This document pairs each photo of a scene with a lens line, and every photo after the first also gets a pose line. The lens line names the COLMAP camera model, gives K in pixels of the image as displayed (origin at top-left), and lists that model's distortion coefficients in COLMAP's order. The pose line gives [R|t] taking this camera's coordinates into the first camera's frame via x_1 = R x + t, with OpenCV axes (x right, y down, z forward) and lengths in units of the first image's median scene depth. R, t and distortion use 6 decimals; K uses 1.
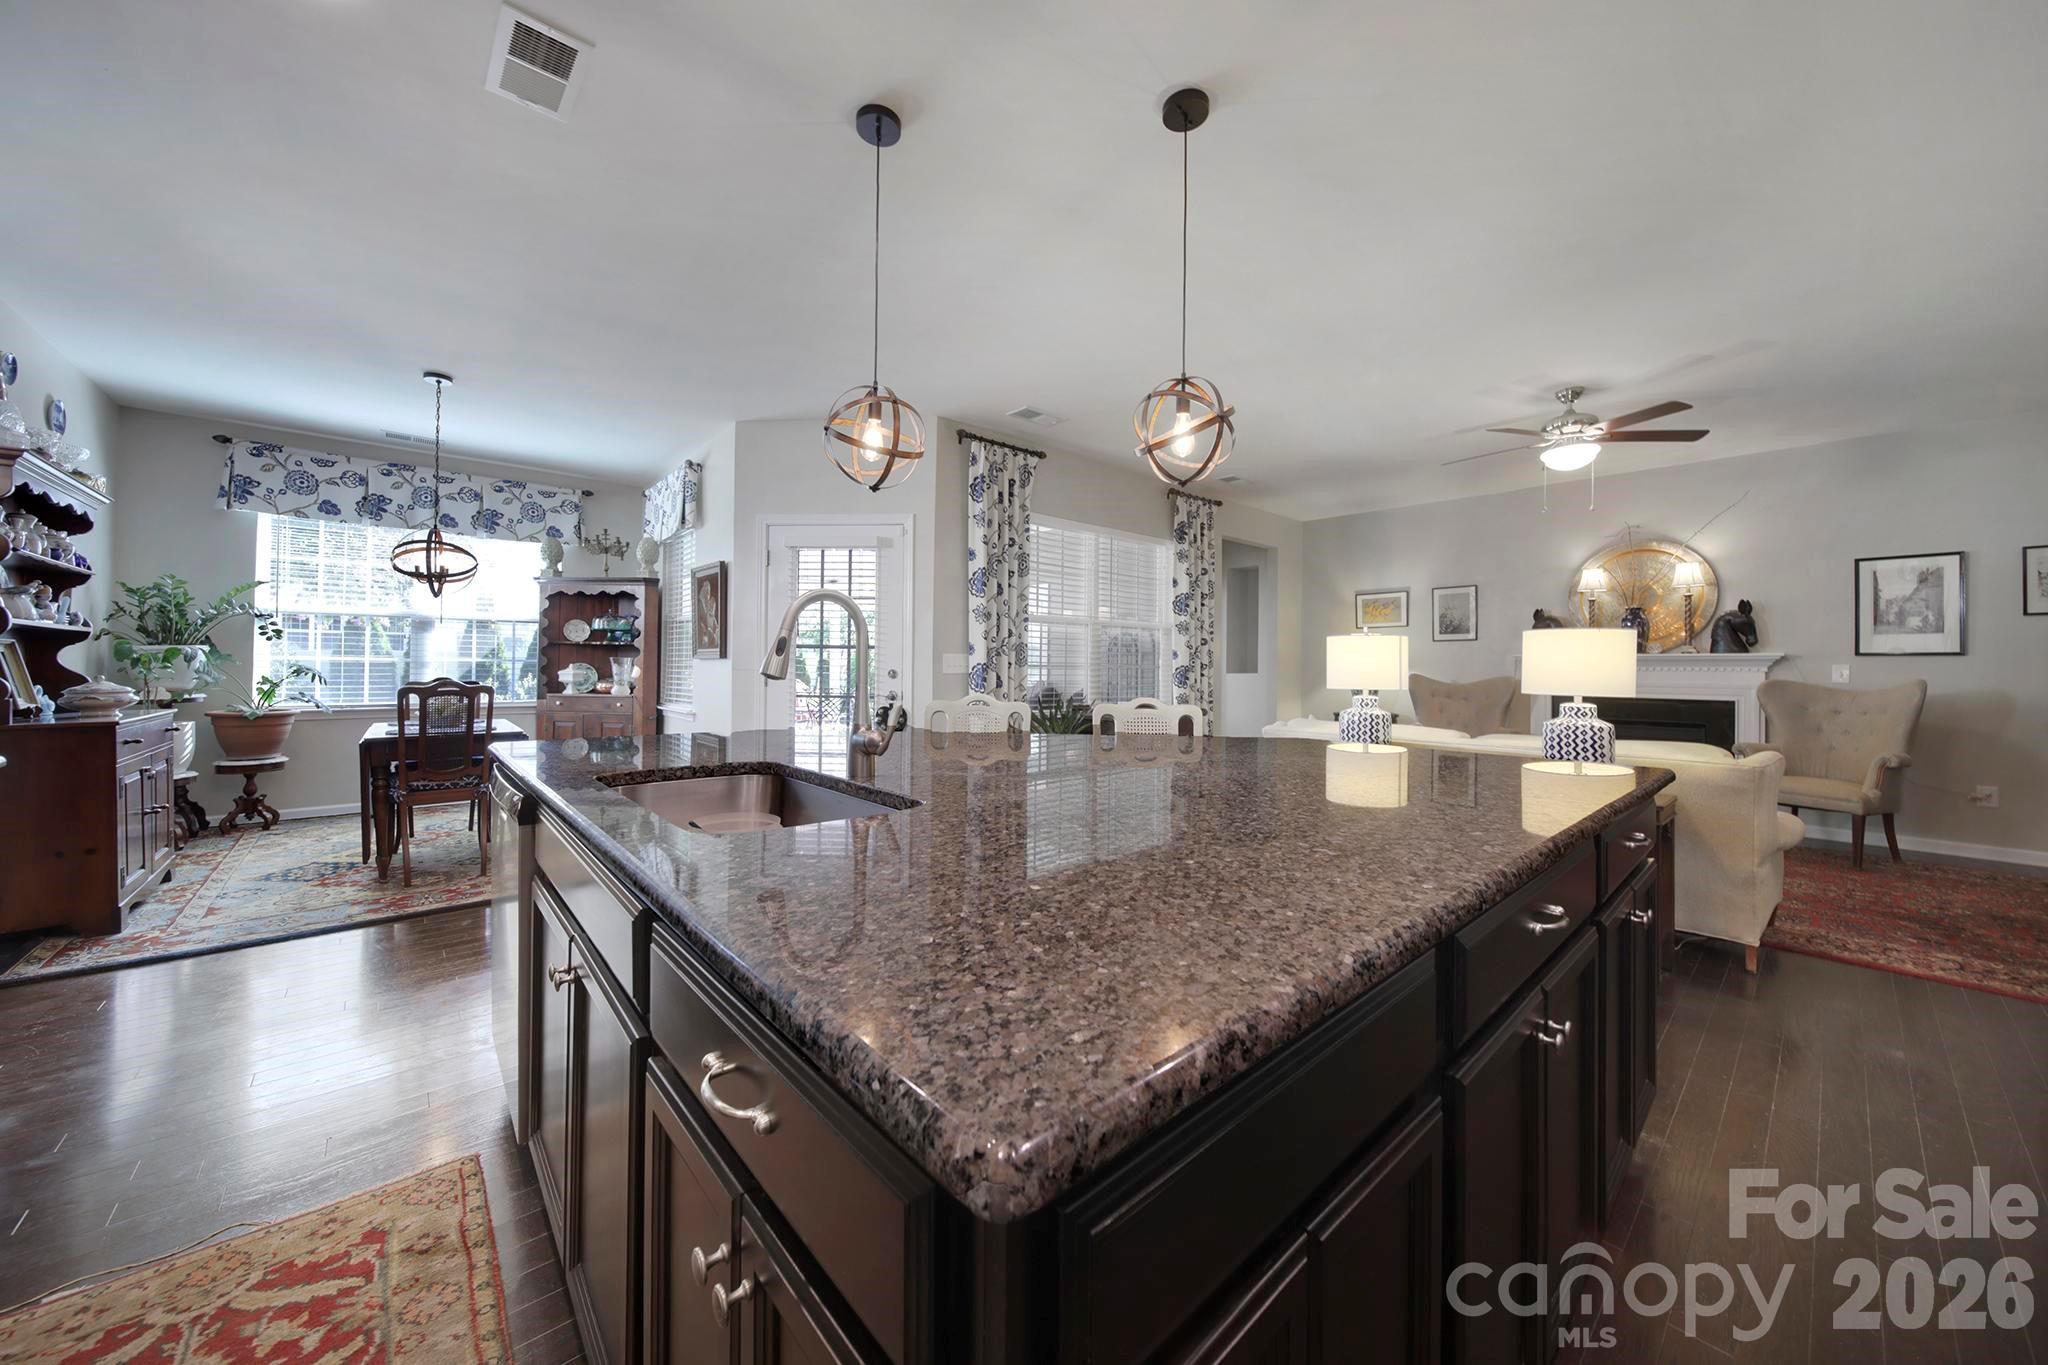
lens RADIAL K [[719.0, 0, 1031.8], [0, 719.0, 662.6], [0, 0, 1]] dist [-0.009024, -0.000375]
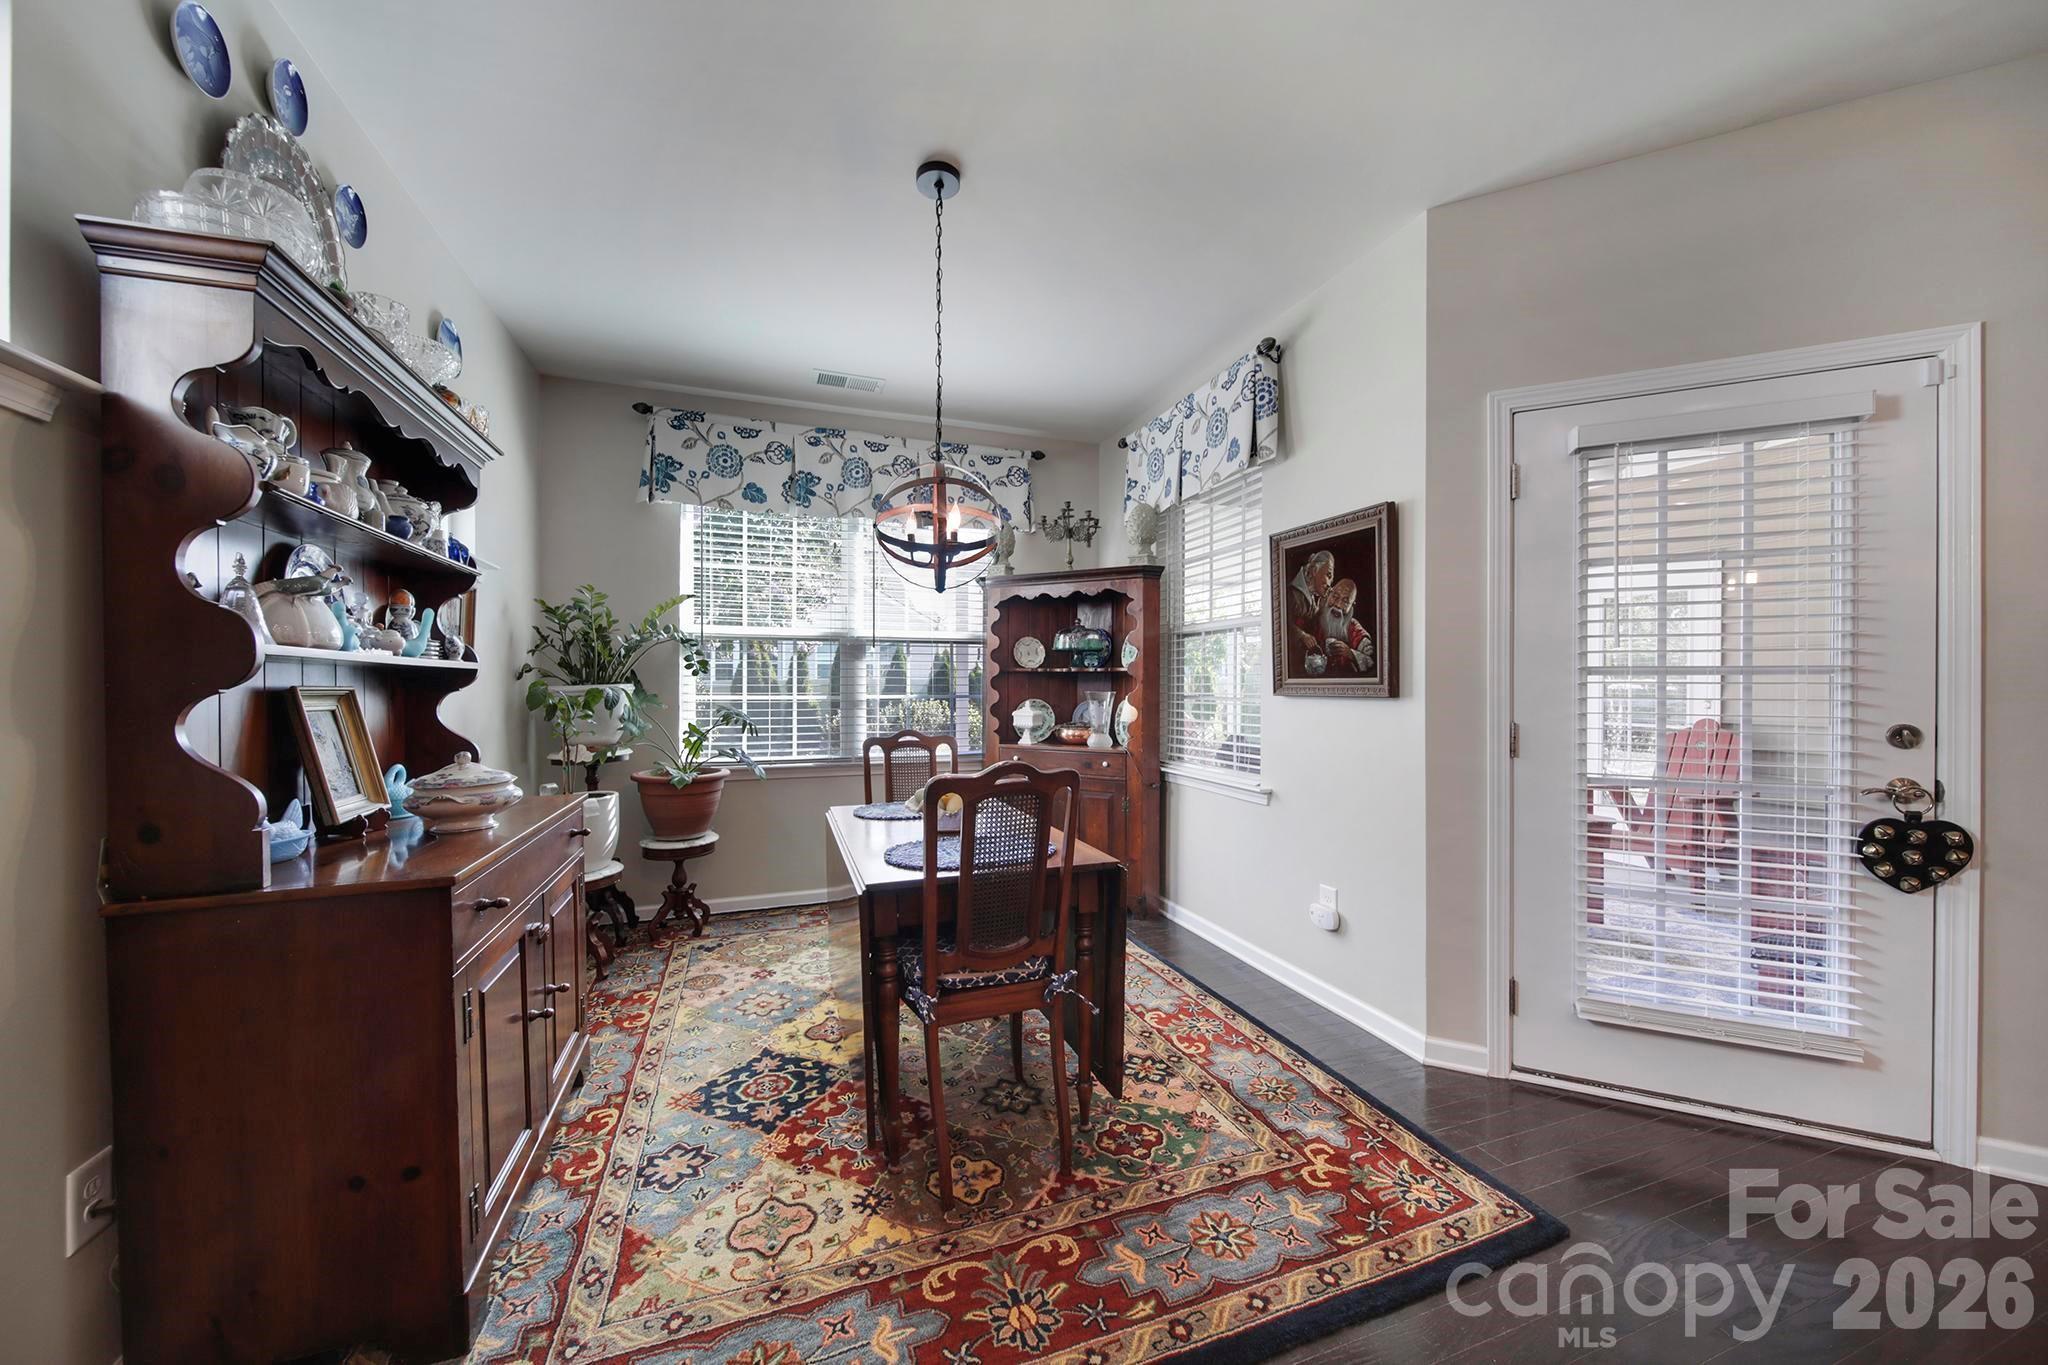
lens RADIAL K [[719.0, 0, 1015.4], [0, 719.0, 690.8], [0, 0, 1]] dist [-0.009024, -0.000375]
pose [[0.925697, -0.007731, -0.378186, -0.485952], [0.012374, 0.999875, 0.009847, -0.018537], [0.378062, -0.013795, 0.925677, 0.438132]]
